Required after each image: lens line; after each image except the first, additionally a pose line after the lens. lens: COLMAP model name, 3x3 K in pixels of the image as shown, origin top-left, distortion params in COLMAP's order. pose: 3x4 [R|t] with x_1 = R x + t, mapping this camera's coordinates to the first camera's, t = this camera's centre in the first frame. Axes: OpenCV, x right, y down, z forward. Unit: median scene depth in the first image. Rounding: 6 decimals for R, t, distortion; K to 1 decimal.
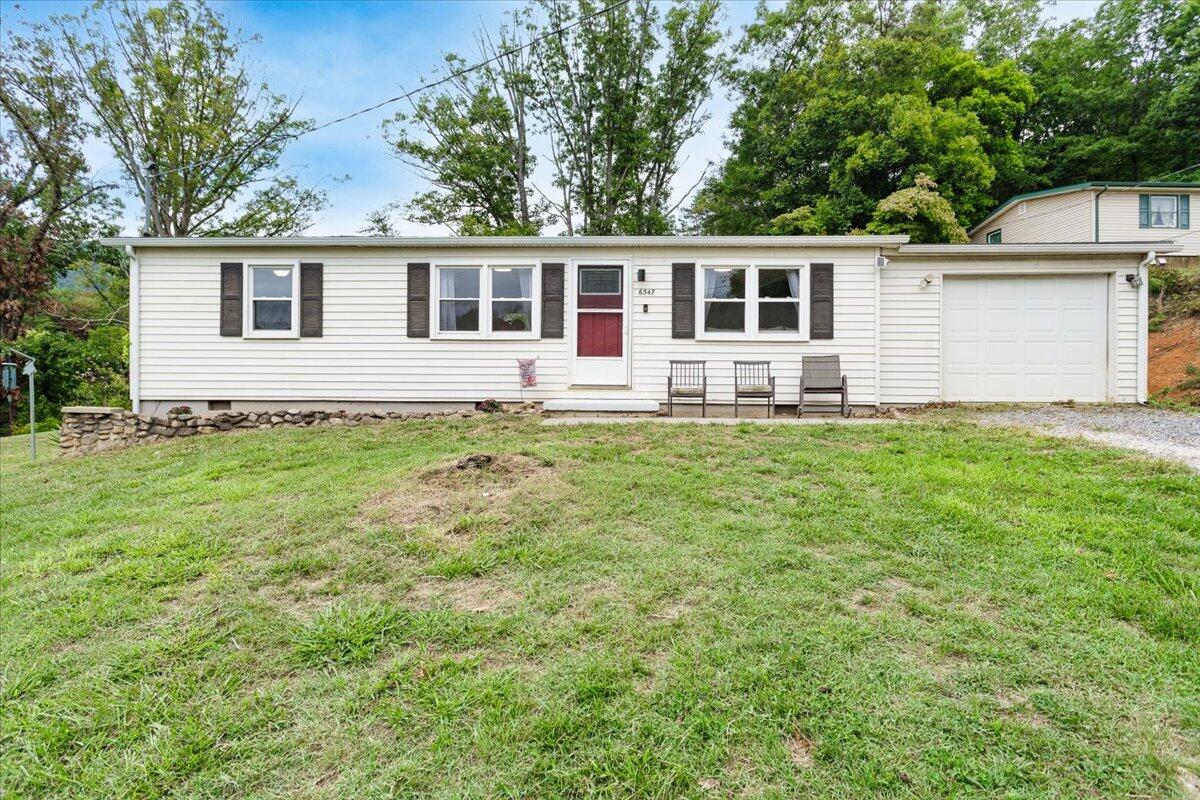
lens RADIAL K [[665.9, 0, 597.6], [0, 665.9, 393.4], [0, 0, 1]] dist [0.004687, 0.001131]
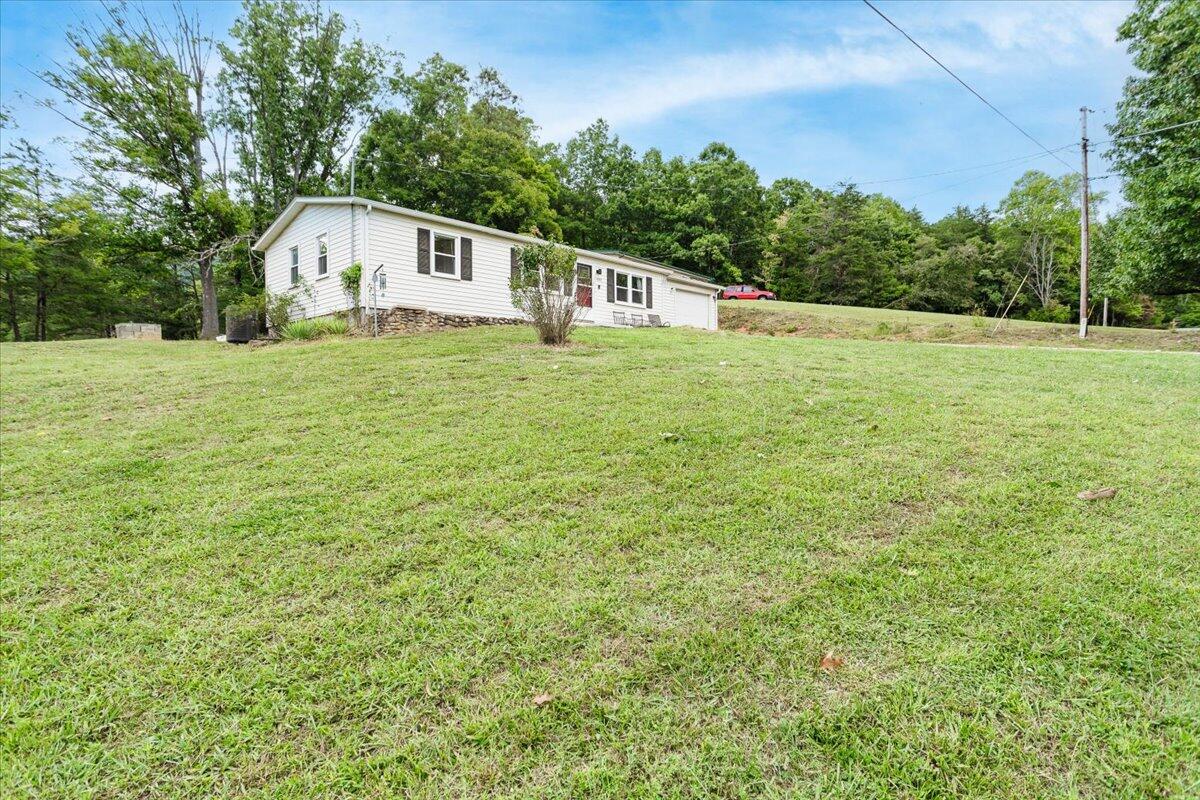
lens RADIAL K [[592.0, 0, 597.6], [0, 592.0, 386.4], [0, 0, 1]] dist [0.001884, 0.000741]
pose [[0.675358, -0.002284, 0.737487, -1.360693], [0.003728, 0.999993, -0.000317, 0.198414], [-0.737481, 0.002964, 0.675362, -0.307421]]
